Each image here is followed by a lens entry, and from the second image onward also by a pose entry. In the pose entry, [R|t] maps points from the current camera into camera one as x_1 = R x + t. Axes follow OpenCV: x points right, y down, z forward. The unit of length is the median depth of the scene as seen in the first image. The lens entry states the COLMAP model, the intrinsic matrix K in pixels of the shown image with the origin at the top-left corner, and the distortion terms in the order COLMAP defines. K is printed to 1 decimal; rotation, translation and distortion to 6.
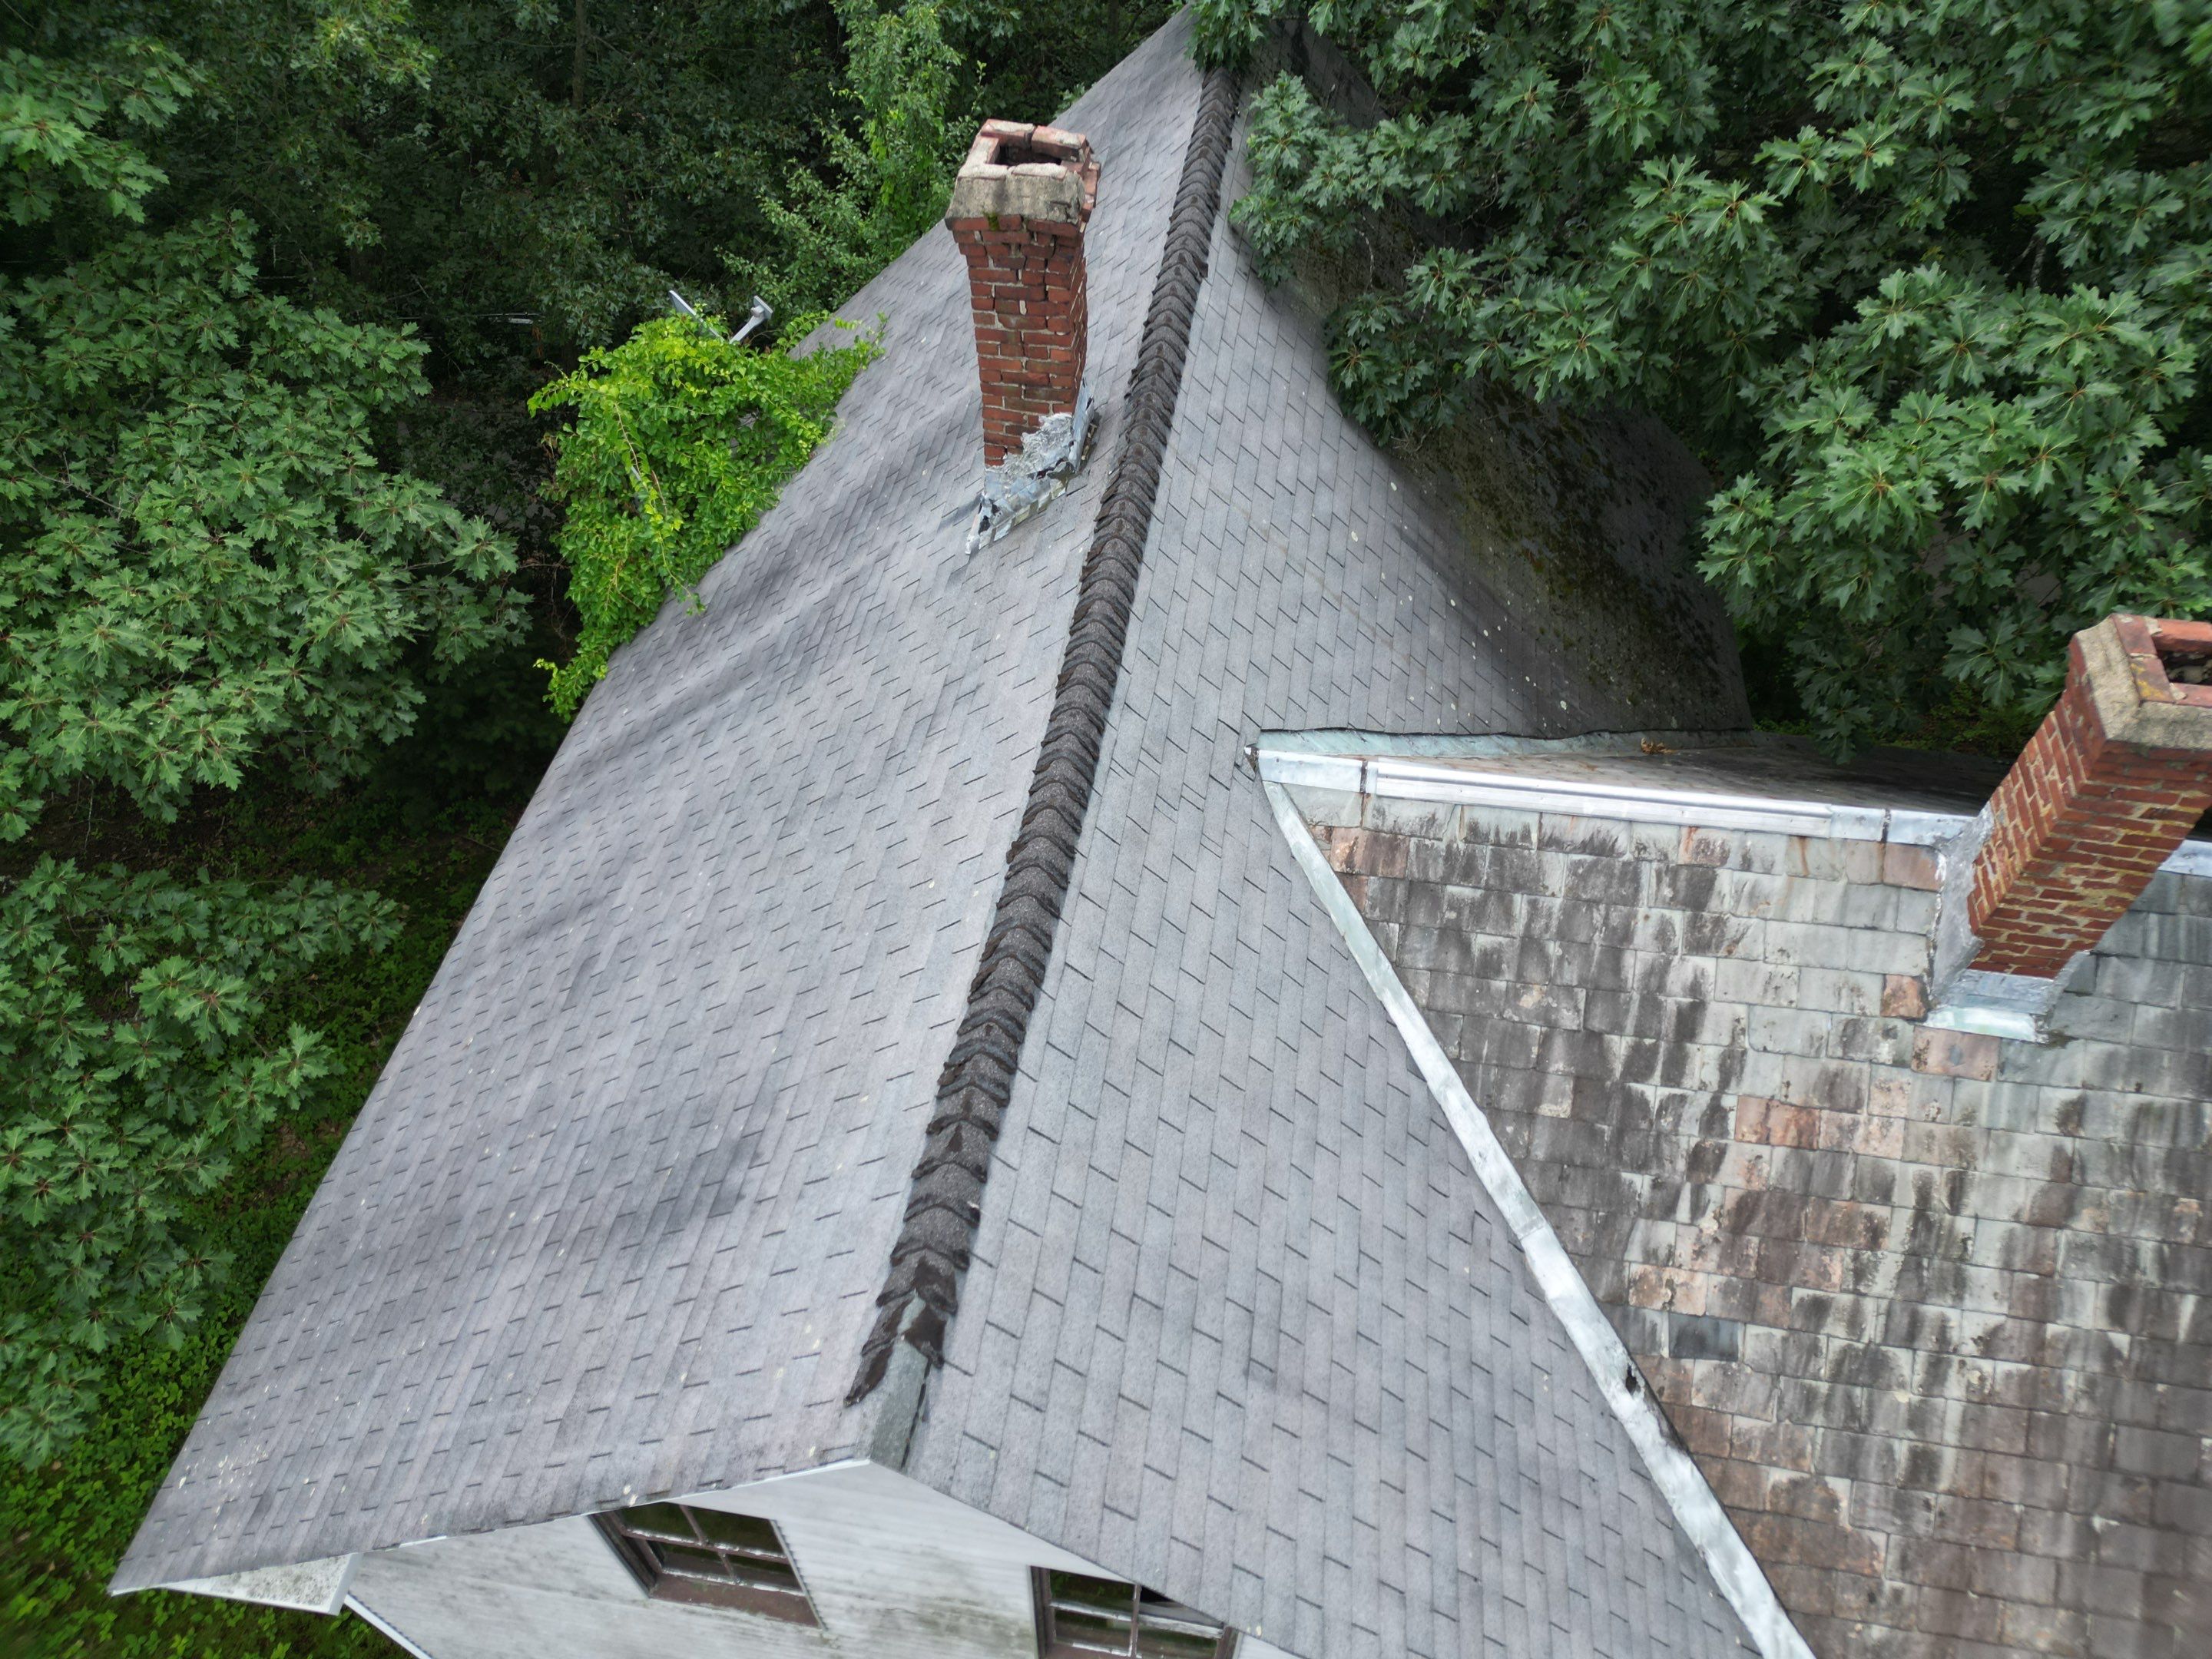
lens RADIAL K [[1532.8, 0, 1106.0], [0, 1532.8, 829.5], [0, 0, 1]] dist [0.084916, -0.092891]
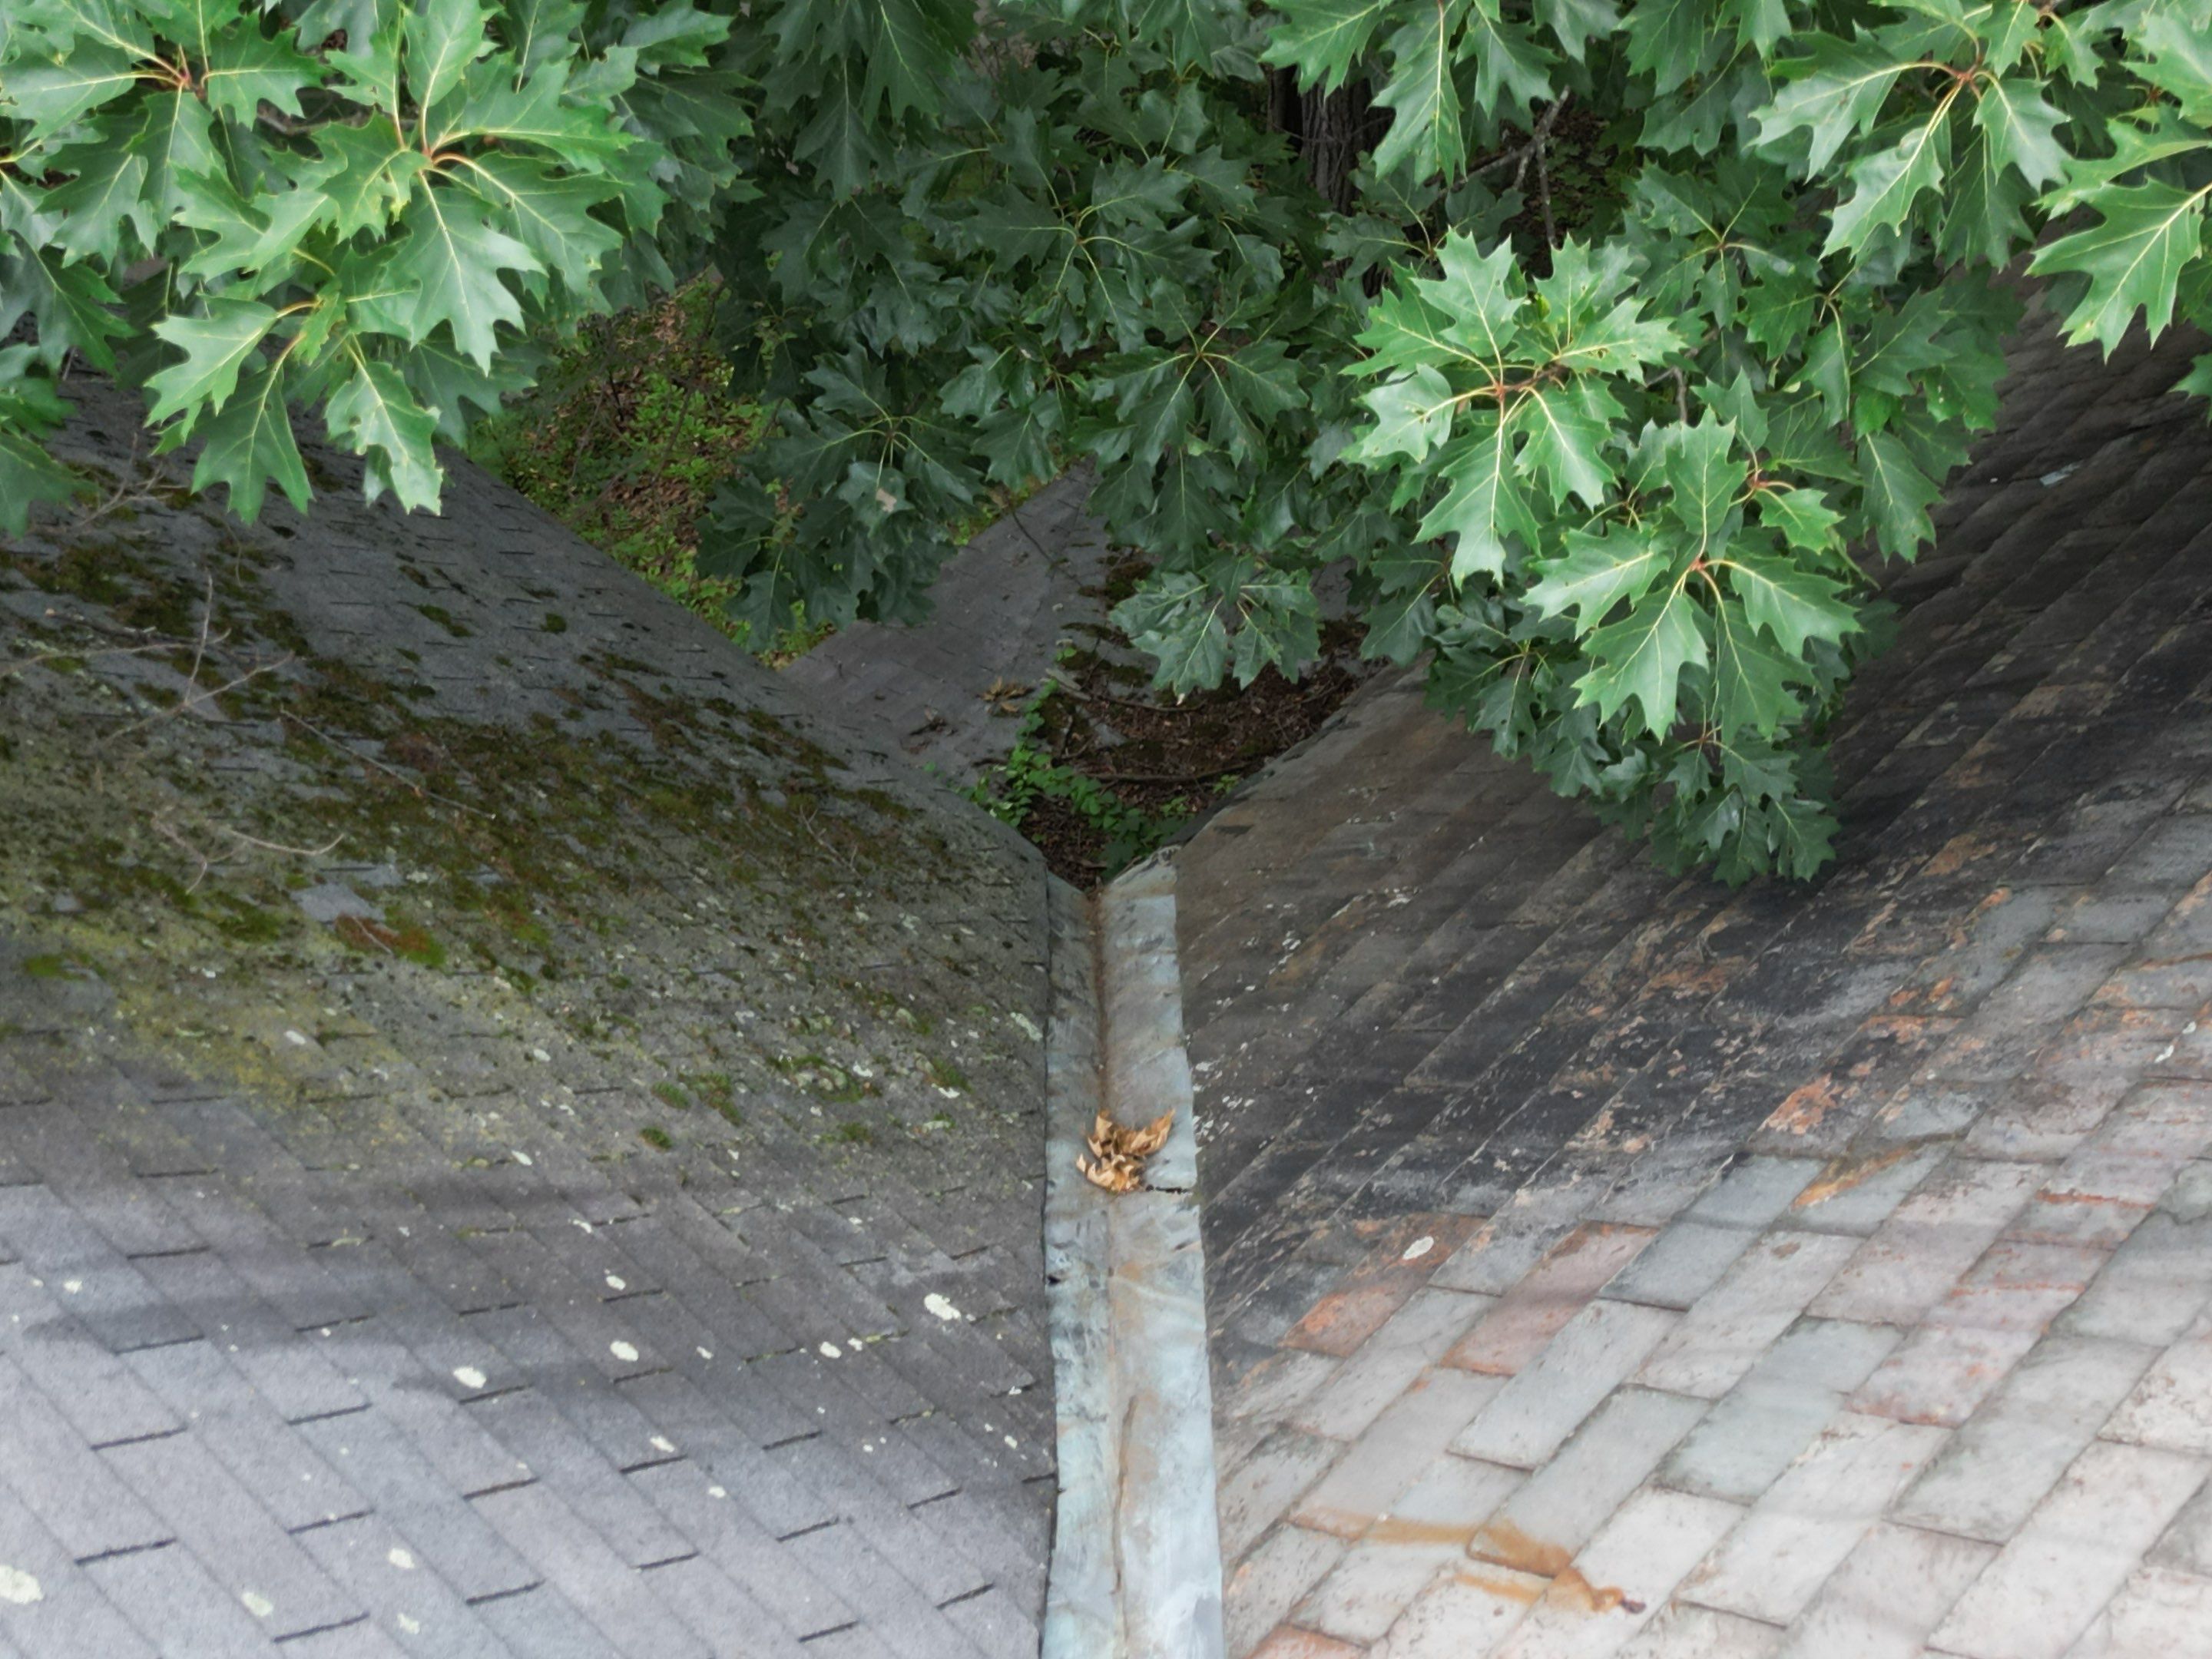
lens RADIAL K [[3069.5, 0, 1115.3], [0, 3069.5, 837.8], [0, 0, 1]] dist [0.138347, -0.259064]
pose [[0.565191, -0.614705, 0.550179, 0.087081], [0.633976, 0.750377, 0.187108, -0.246114], [-0.527858, 0.243048, 0.813814, 0.614709]]
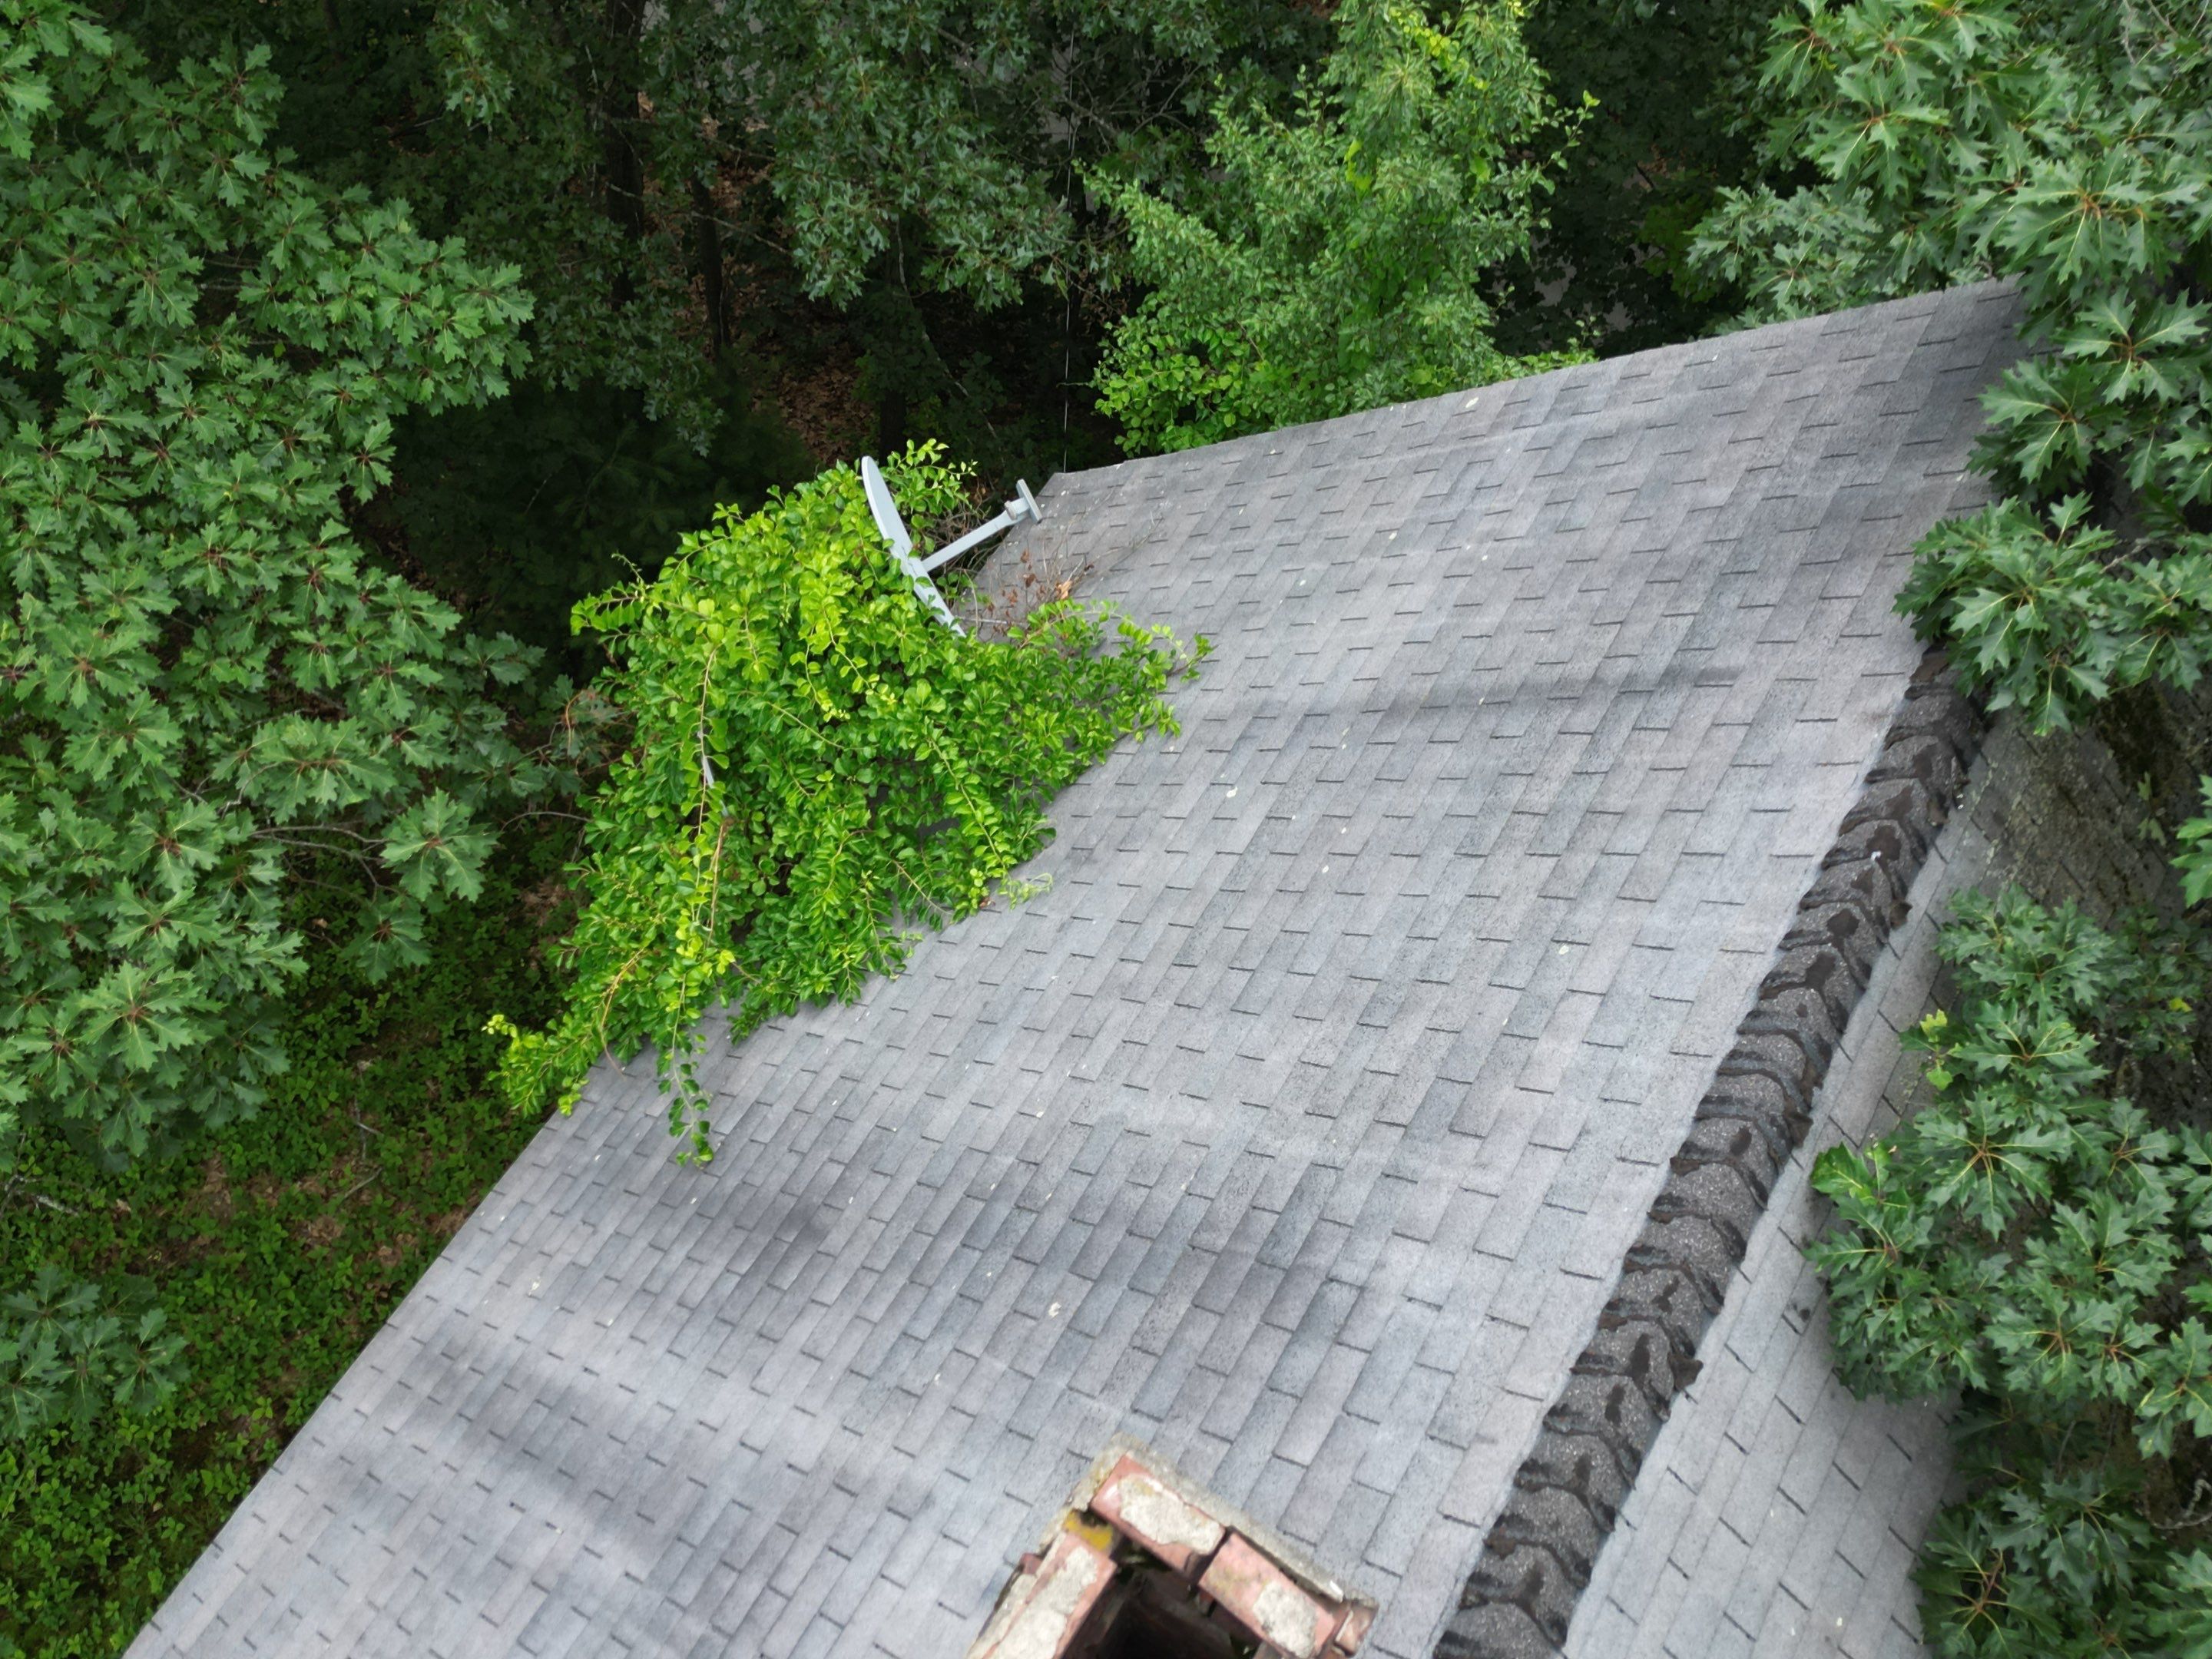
lens RADIAL K [[2092.0, 0, 1115.8], [0, 2092.0, 832.3], [0, 0, 1]] dist [0.107324, -0.149672]
pose [[0.926654, 0.324544, -0.189693, -0.022459], [-0.281009, 0.933220, 0.223906, -0.593631], [0.249693, -0.154178, 0.955972, 0.418796]]
